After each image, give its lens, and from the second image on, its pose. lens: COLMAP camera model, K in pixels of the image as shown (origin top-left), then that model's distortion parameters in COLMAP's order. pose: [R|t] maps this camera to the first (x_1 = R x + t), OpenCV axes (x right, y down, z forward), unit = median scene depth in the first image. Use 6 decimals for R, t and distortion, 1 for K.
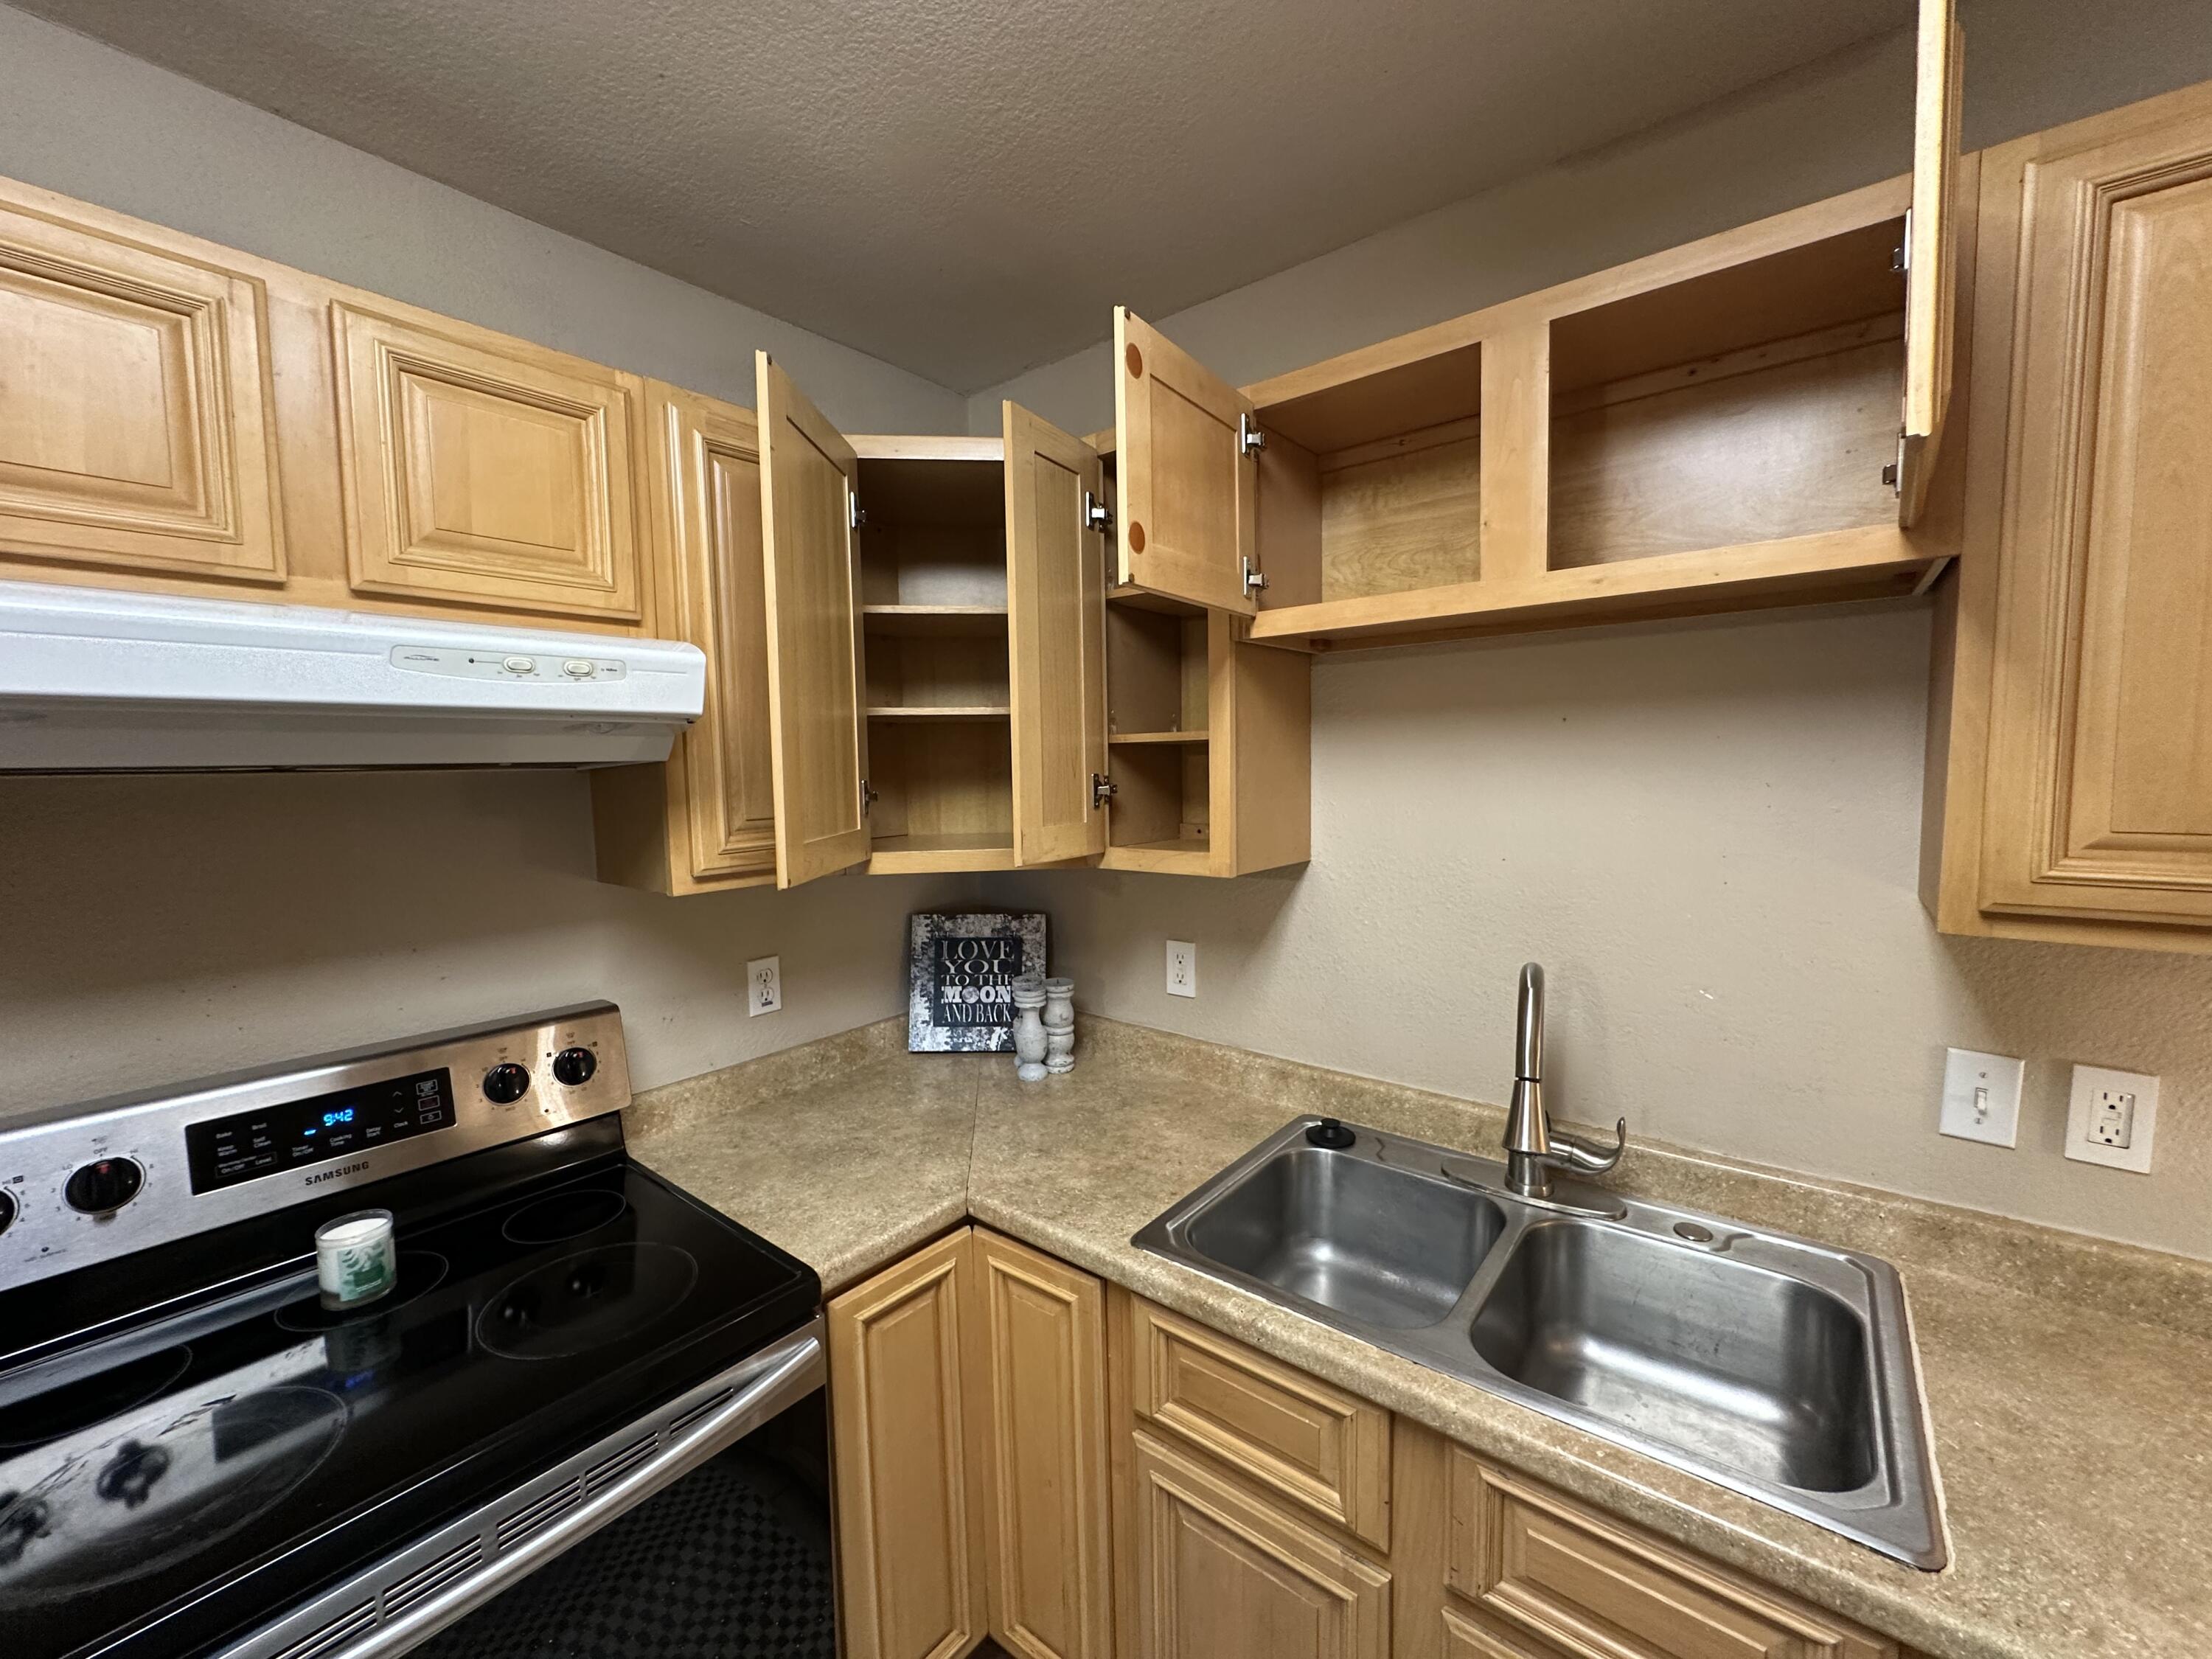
lens RADIAL K [[883.8, 0, 1107.2], [0, 883.8, 827.5], [0, 0, 1]] dist [-0.005328, 0.000461]
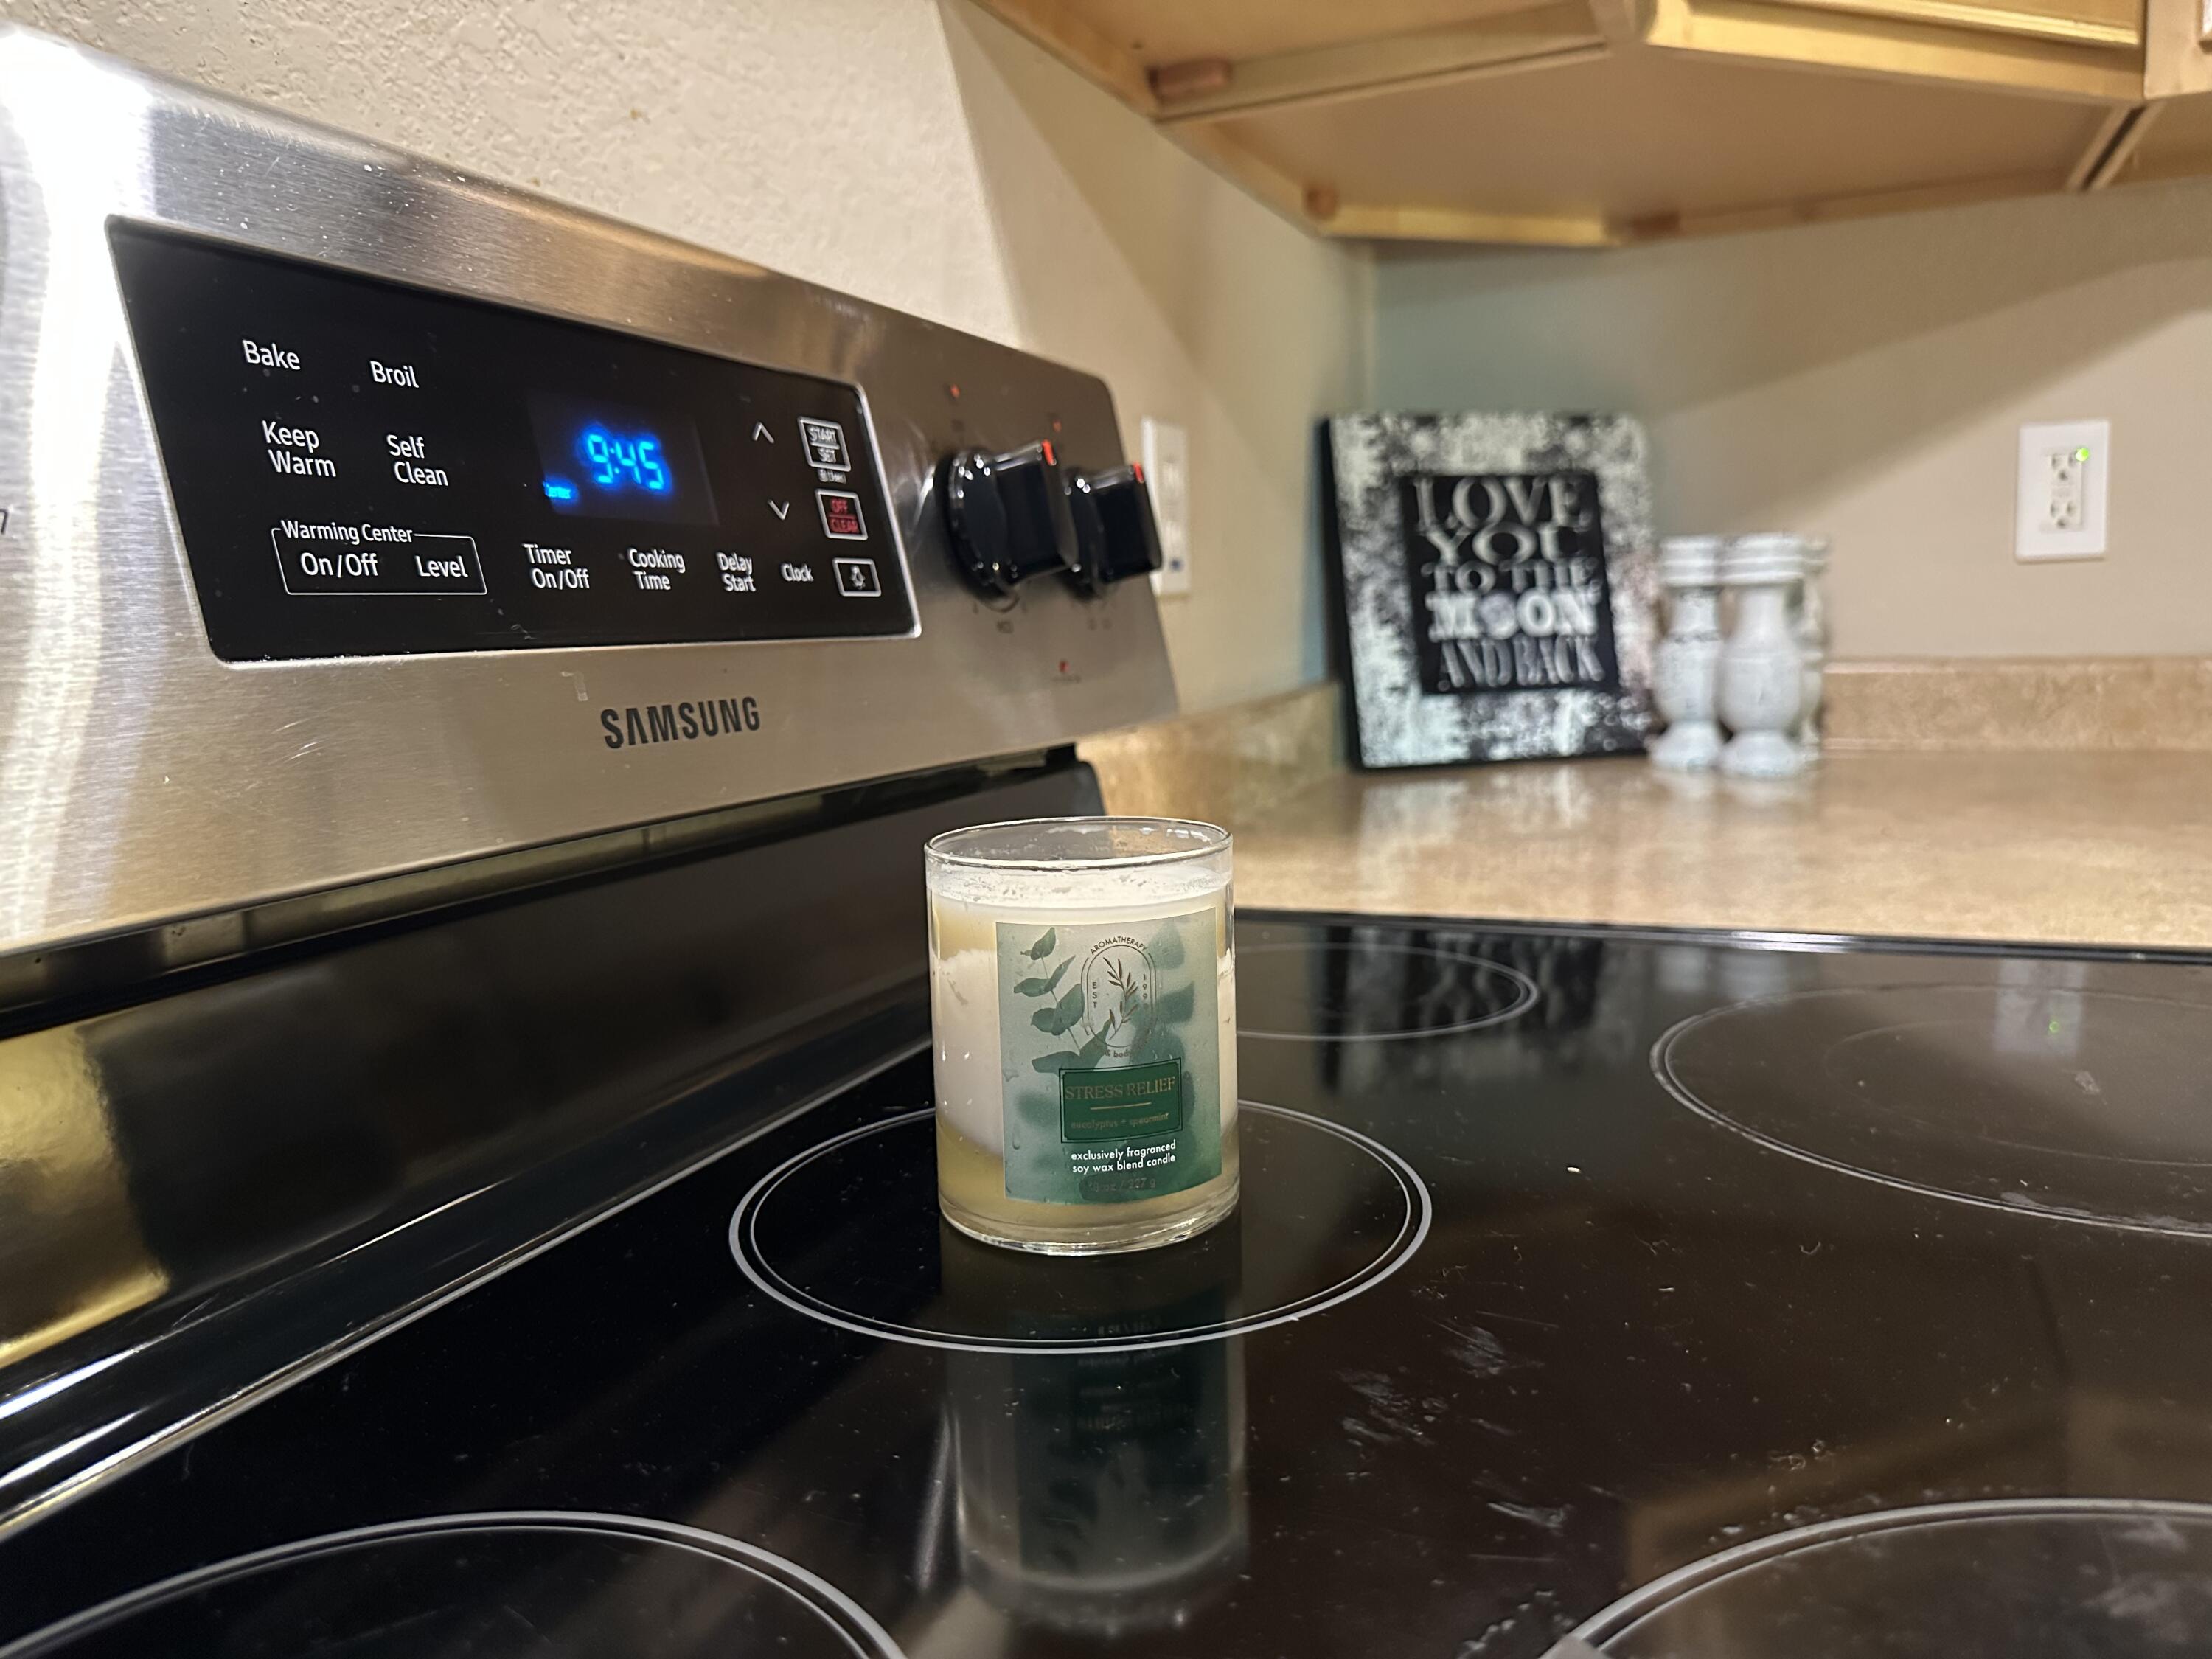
lens RADIAL K [[1609.6, 0, 1110.6], [0, 1609.6, 835.5], [0, 0, 1]] dist [-0.005238, -0.015272]
pose [[0.961886, -0.062483, 0.266216, -0.624070], [0.046998, 0.996833, 0.064151, 0.283475], [-0.269381, -0.049195, 0.961776, 0.443600]]
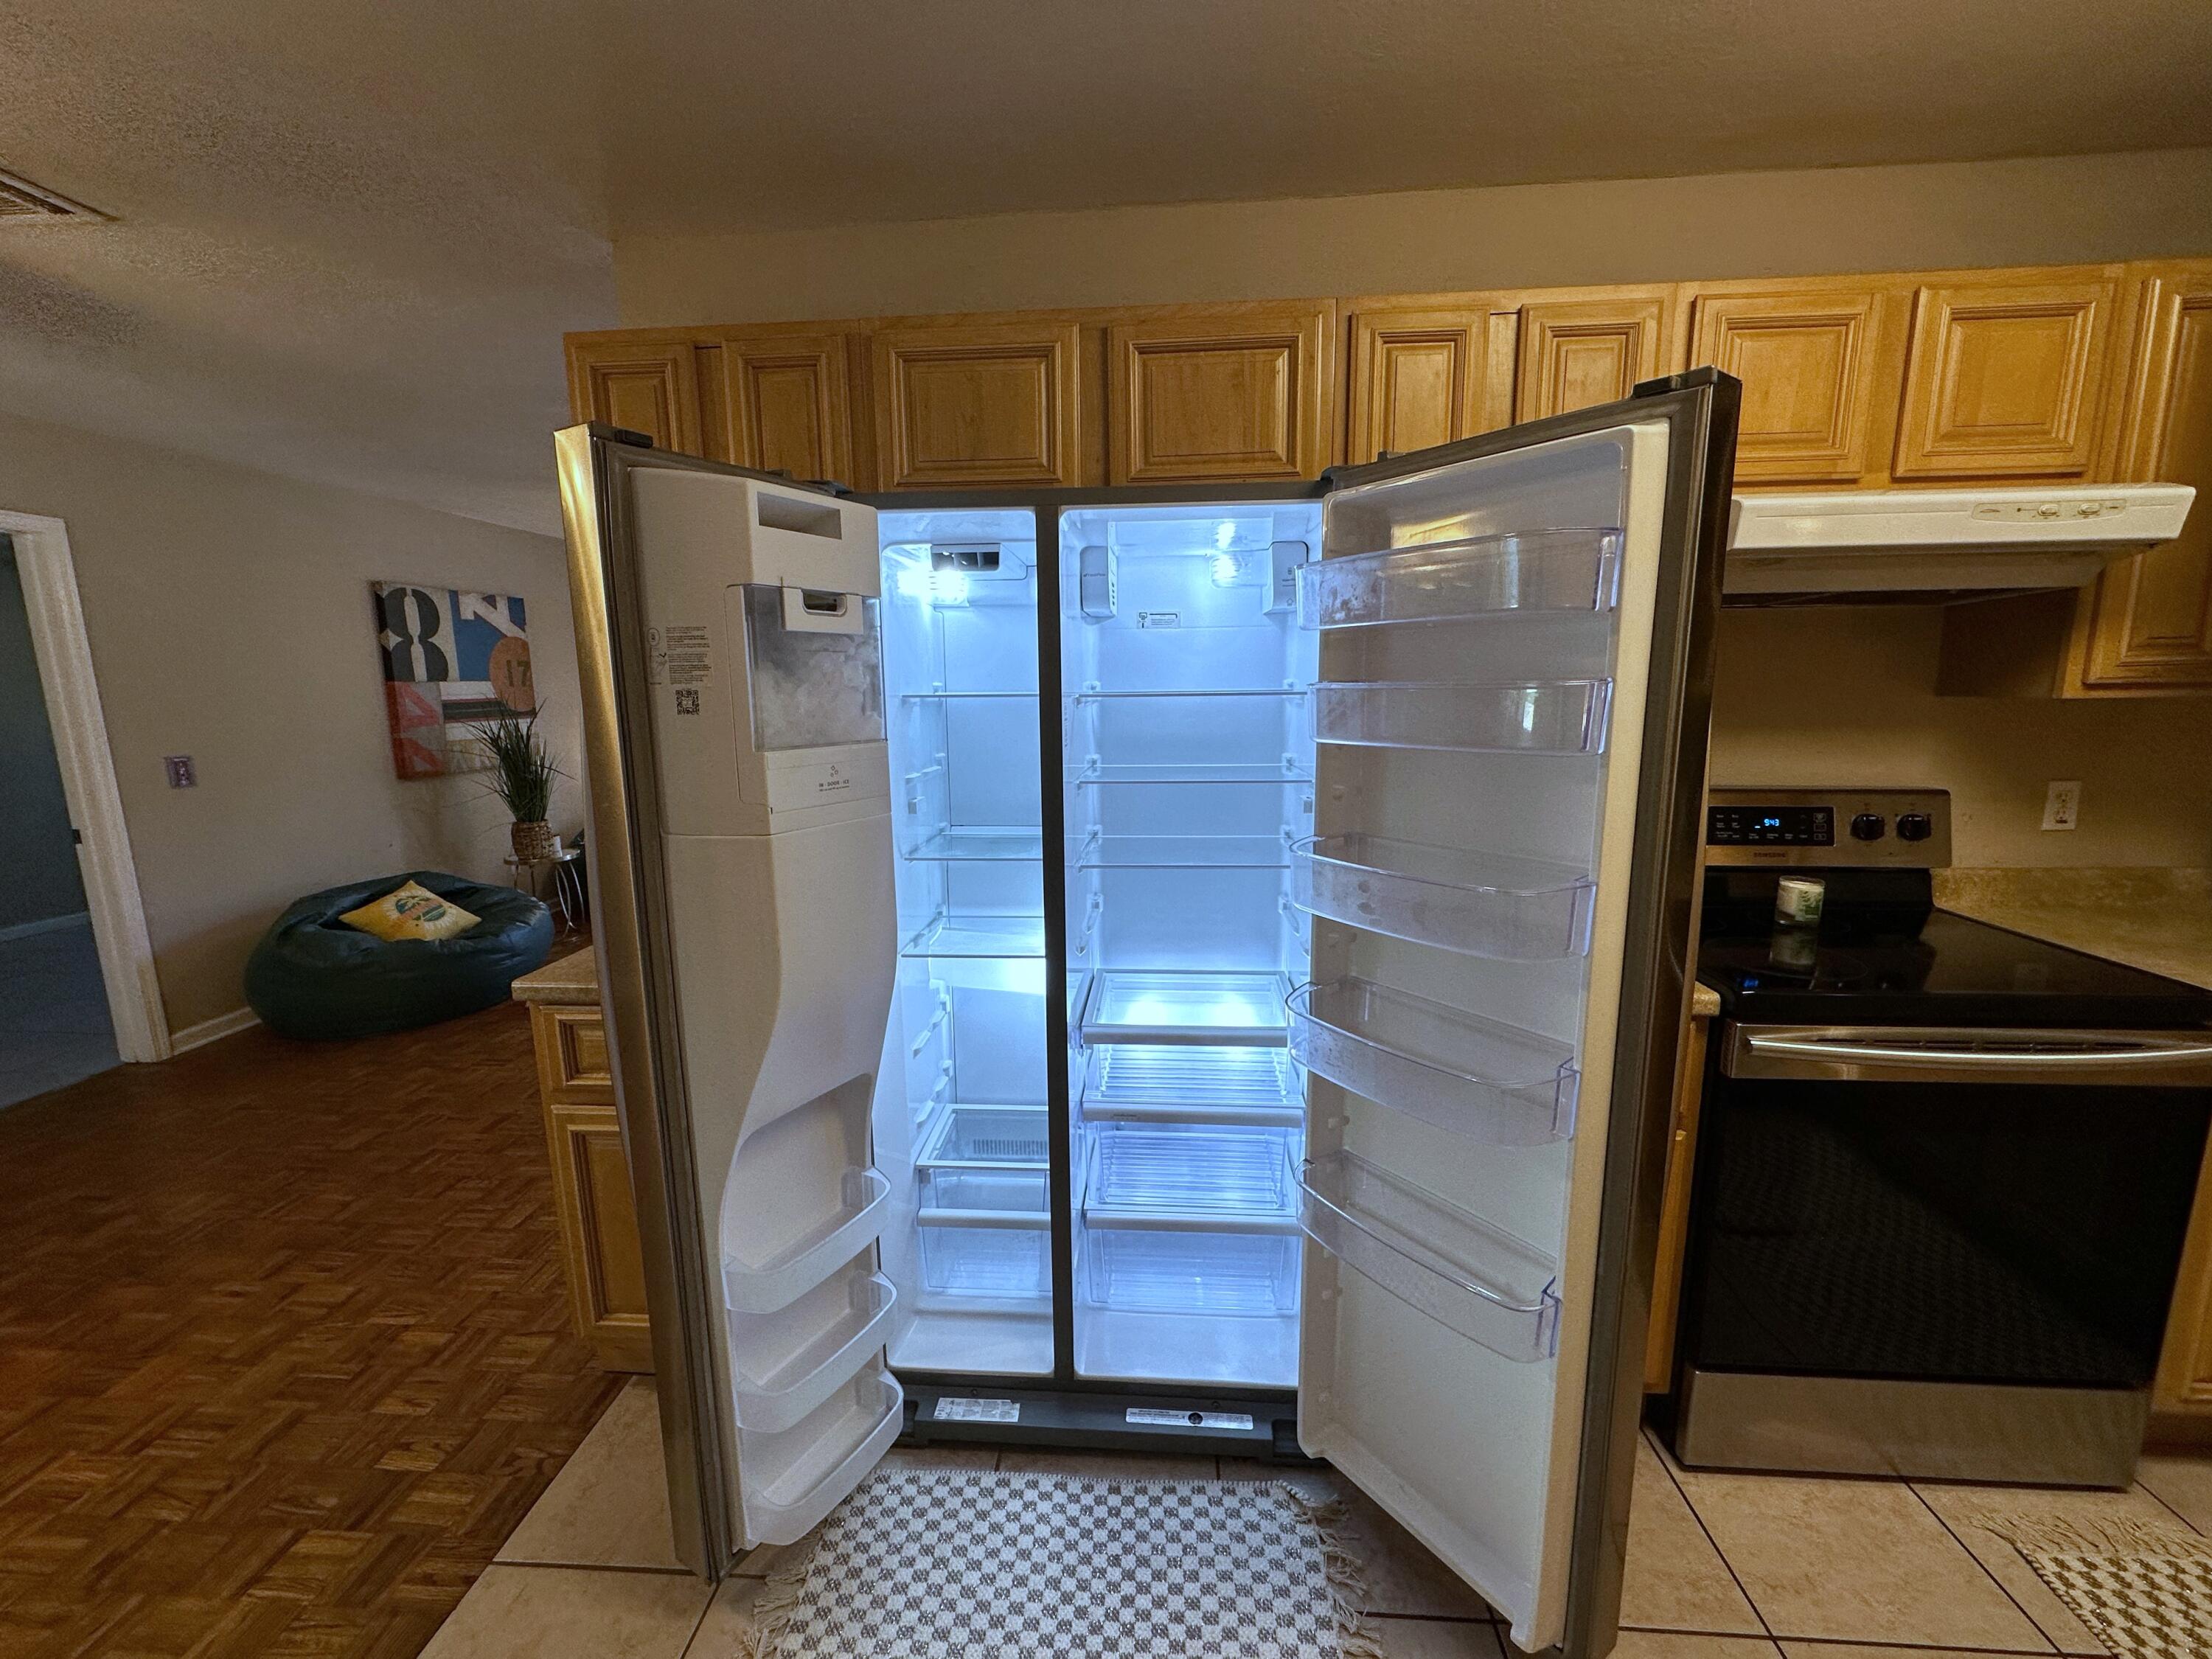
lens RADIAL K [[886.1, 0, 1107.2], [0, 886.1, 827.7], [0, 0, 1]] dist [-0.002539, -0.000279]
pose [[0.563547, 0.143891, -0.813455, -0.168533], [-0.057209, 0.989147, 0.135335, 0.135001], [0.824100, -0.029731, 0.565663, -0.669693]]
